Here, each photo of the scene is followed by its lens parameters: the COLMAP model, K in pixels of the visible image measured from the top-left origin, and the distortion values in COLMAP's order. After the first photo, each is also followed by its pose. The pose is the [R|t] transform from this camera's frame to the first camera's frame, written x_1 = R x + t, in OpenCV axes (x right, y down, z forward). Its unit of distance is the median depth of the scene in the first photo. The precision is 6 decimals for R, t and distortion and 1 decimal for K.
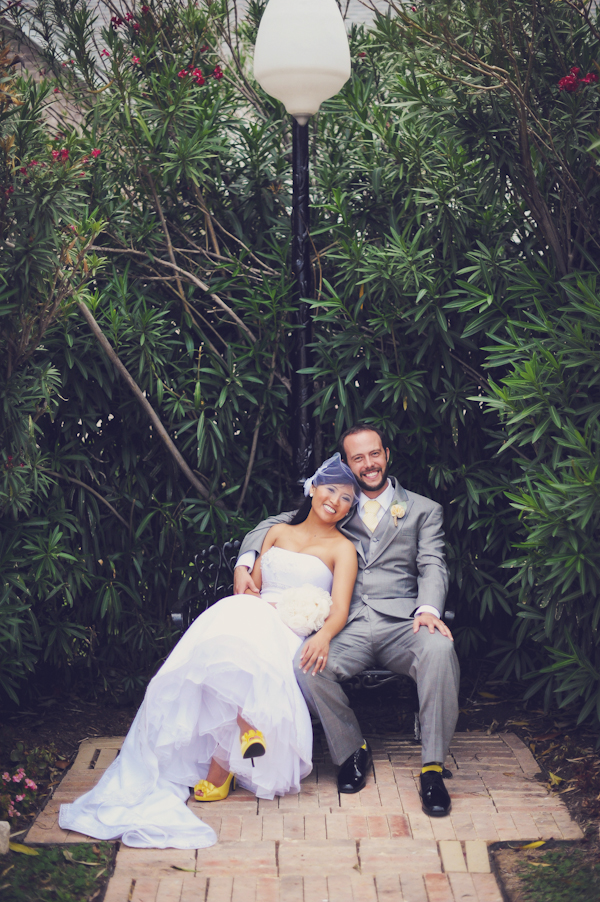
lens RADIAL K [[1293.4, 0, 300.0], [0, 1293.4, 451.0], [0, 0, 1]] dist [-0.105145, 0.049114]
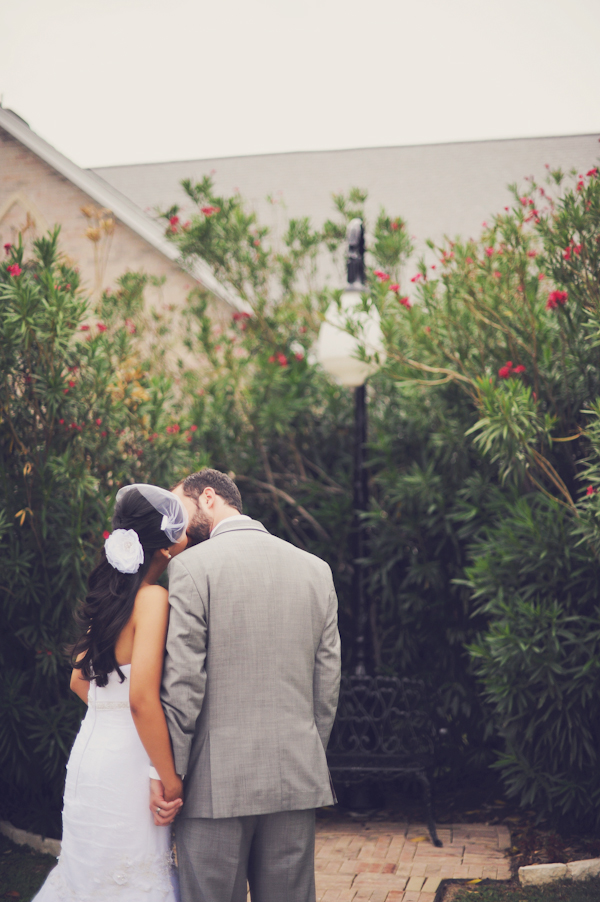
lens RADIAL K [[1313.7, 0, 300.0], [0, 1313.7, 451.0], [0, 0, 1]] dist [-0.131198, -0.036447]
pose [[0.982879, -0.005075, -0.184184, 0.211272], [-0.021116, 0.989932, -0.139962, 0.022813], [0.183040, 0.141455, 0.972876, -0.449315]]
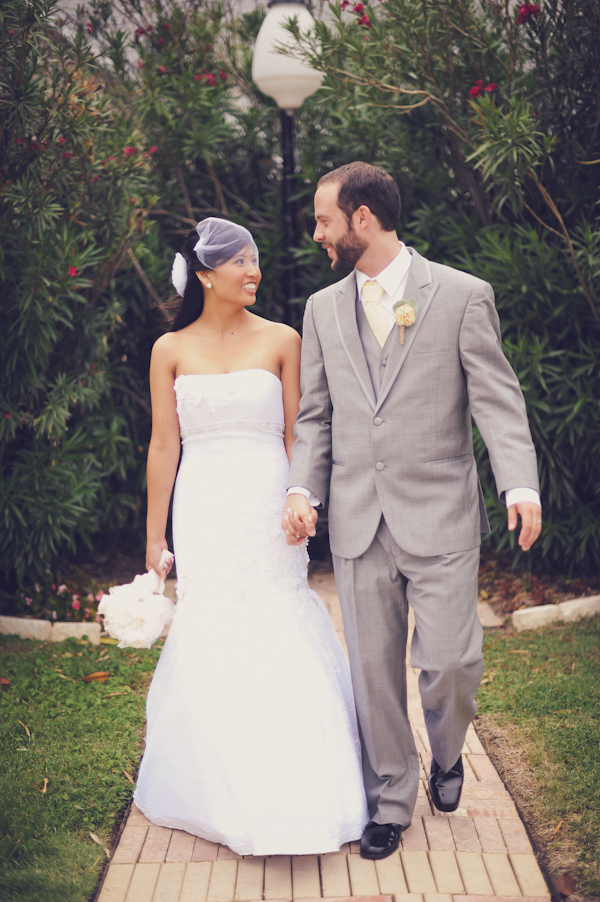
lens RADIAL K [[1313.7, 0, 300.0], [0, 1313.7, 451.0], [0, 0, 1]] dist [-0.131198, -0.036447]
pose [[0.999198, -0.021954, 0.033477, -0.039327], [0.020279, 0.998564, 0.049585, 0.025861], [-0.034517, -0.048866, 0.998209, -0.356571]]
